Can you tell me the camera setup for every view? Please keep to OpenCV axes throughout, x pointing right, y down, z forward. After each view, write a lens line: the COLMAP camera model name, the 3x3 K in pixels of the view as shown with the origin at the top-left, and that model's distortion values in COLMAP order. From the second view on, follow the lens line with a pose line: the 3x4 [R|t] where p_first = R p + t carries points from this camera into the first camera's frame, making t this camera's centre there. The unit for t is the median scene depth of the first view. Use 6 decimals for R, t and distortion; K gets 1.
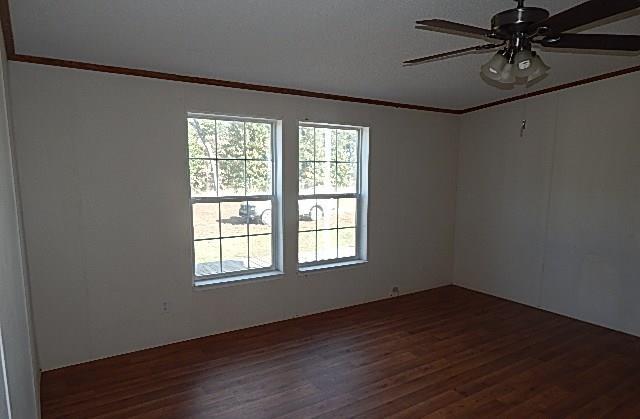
lens RADIAL K [[417.2, 0, 324.1], [0, 417.2, 209.5], [0, 0, 1]] dist [0.037804, -0.004635]
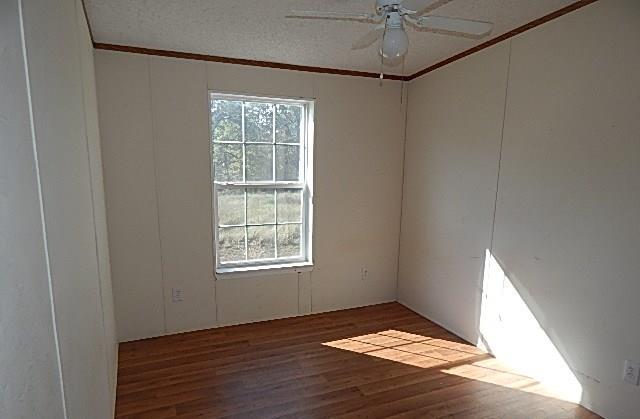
lens RADIAL K [[417.2, 0, 336.2], [0, 417.2, 227.1], [0, 0, 1]] dist [0.037804, -0.004635]
pose [[0.980058, 0.046411, -0.193214, 0.194998], [-0.032877, 0.996814, 0.072673, -0.009017], [0.195971, -0.064872, 0.978462, 0.121245]]
